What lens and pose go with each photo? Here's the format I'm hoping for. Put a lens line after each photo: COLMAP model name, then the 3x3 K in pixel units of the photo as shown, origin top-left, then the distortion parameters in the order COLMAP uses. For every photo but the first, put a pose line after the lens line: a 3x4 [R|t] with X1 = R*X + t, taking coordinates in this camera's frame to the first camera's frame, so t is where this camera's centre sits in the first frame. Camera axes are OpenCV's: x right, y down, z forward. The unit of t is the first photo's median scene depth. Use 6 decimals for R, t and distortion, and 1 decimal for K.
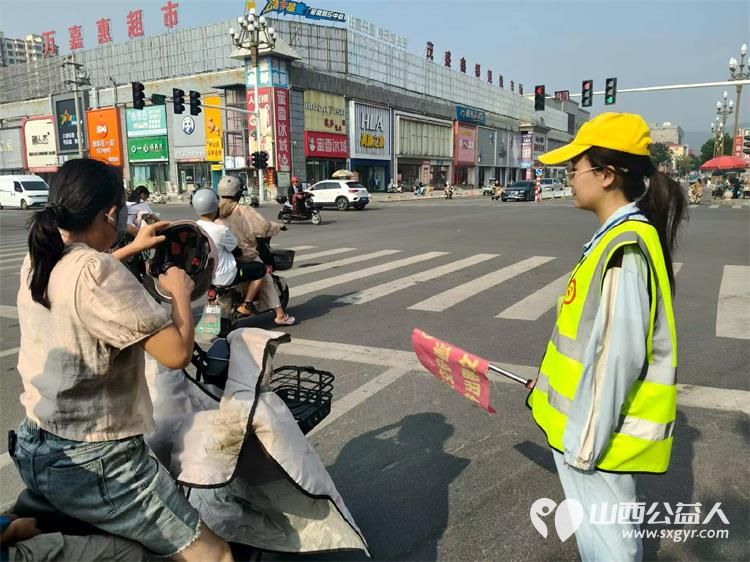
lens RADIAL K [[609.0, 0, 373.7], [0, 609.0, 278.7], [0, 0, 1]] dist [0.005205, 0.007731]
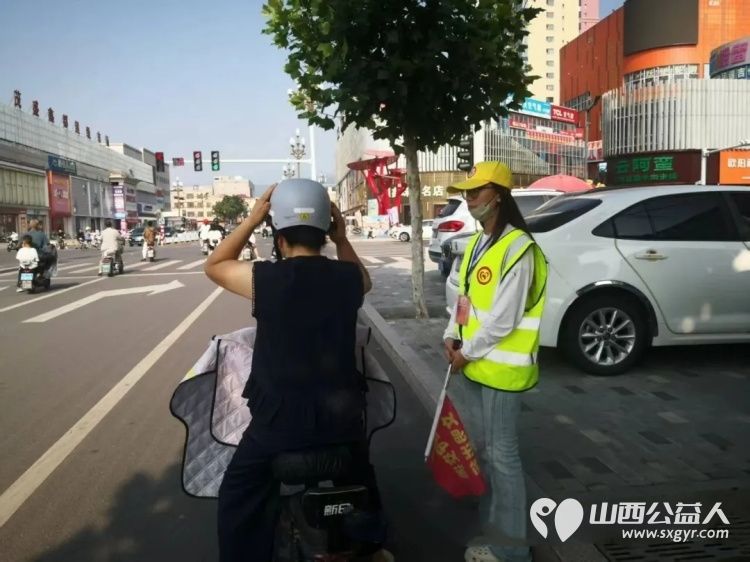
lens RADIAL K [[609.0, 0, 375.7], [0, 609.0, 281.5], [0, 0, 1]] dist [0.005205, 0.007731]
pose [[0.793940, -0.059965, 0.605032, -0.053940], [0.106292, 0.993489, -0.041013, 0.015975], [-0.598633, 0.096872, 0.795144, -0.083982]]
